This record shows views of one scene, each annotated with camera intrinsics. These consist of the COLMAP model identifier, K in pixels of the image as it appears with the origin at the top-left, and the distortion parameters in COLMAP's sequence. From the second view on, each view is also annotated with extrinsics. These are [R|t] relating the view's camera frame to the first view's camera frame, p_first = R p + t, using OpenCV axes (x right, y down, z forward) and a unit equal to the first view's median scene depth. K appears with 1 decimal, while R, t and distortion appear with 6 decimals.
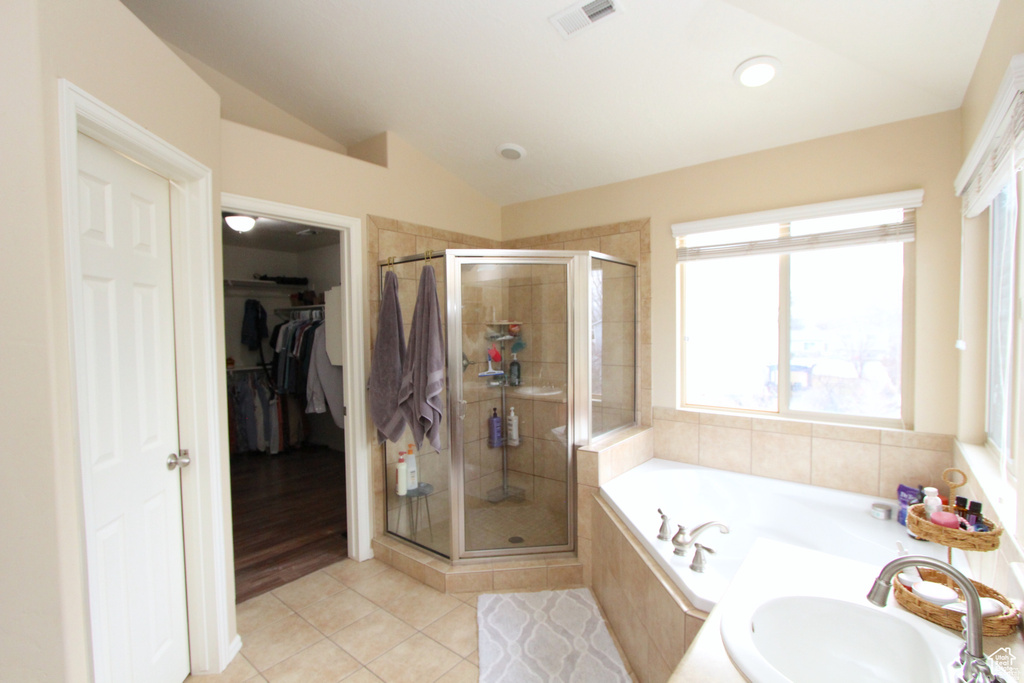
lens RADIAL K [[472.8, 0, 512.0], [0, 472.8, 341.5], [0, 0, 1]] dist [-0.027909, 0.000368]
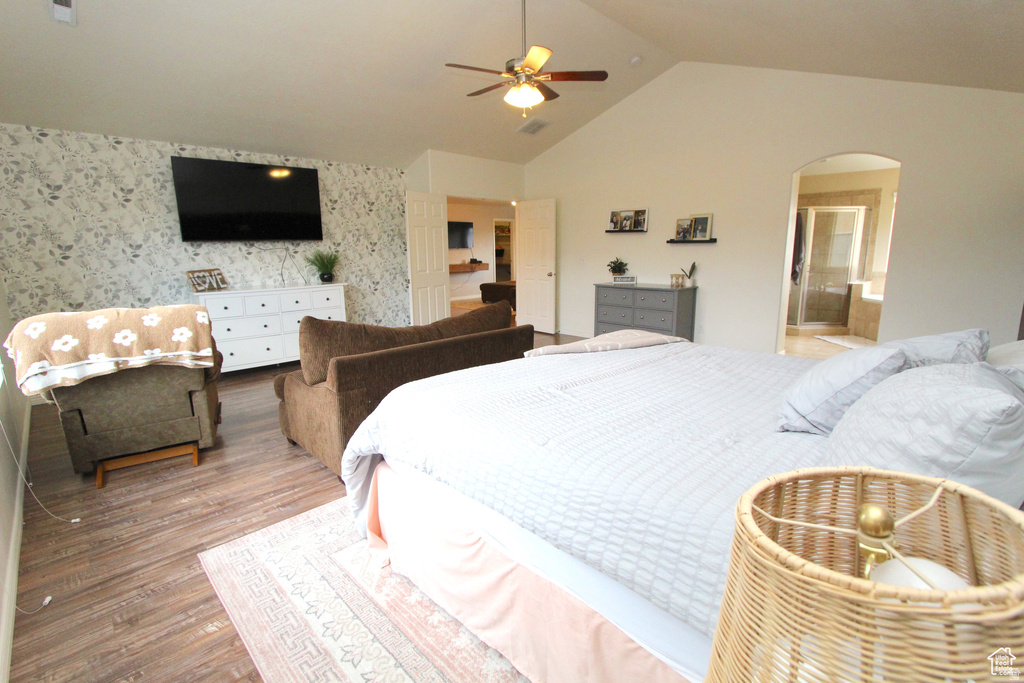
lens RADIAL K [[470.1, 0, 512.0], [0, 470.1, 341.5], [0, 0, 1]] dist [-0.019441, 0.004077]
pose [[0.996206, 0.011556, -0.086255, -1.526476], [0.003121, 0.985761, 0.168121, 0.102388], [0.086970, -0.167752, 0.981985, -1.769326]]
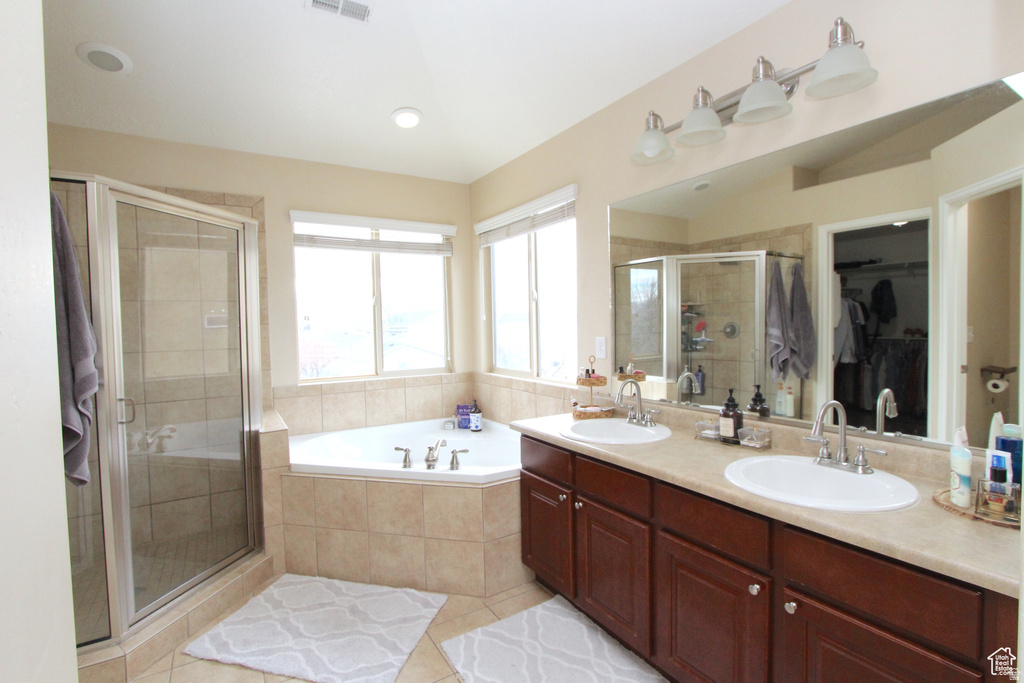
lens RADIAL K [[470.1, 0, 512.0], [0, 470.1, 341.5], [0, 0, 1]] dist [-0.019441, 0.004077]
pose [[0.325464, -0.032663, 0.944990, -0.558606], [0.046119, 0.998762, 0.018637, 0.054976], [-0.944429, 0.037516, 0.326567, 0.230922]]
